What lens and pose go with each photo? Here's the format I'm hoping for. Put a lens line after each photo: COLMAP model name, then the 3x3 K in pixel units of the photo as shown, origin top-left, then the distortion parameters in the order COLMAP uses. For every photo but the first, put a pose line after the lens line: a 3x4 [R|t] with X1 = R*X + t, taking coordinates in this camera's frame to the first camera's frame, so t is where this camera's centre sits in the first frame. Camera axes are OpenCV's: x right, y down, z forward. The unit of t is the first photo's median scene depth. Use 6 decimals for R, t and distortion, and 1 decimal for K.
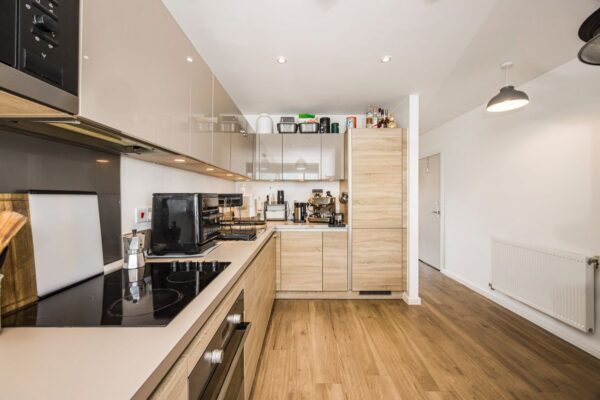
lens RADIAL K [[244.4, 0, 311.8], [0, 244.4, 199.6], [0, 0, 1]] dist [-0.007156, -0.000050]
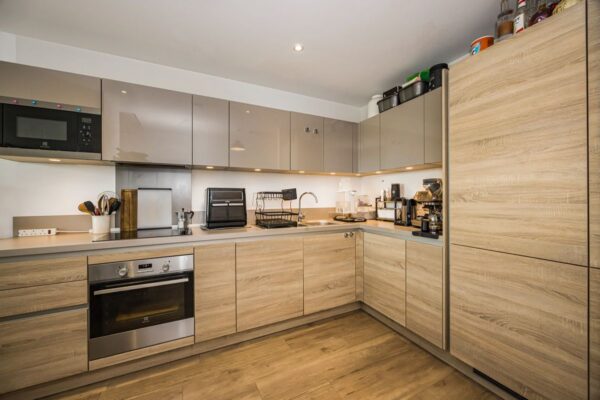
lens RADIAL K [[253.6, 0, 300.0], [0, 253.6, 200.0], [0, 0, 1]] dist [0.009638, -0.000061]
pose [[0.367447, 0.003425, -0.930038, 0.592950], [-0.009516, 0.999955, -0.000077, 0.020847], [0.929996, 0.008878, 0.367463, 0.462949]]
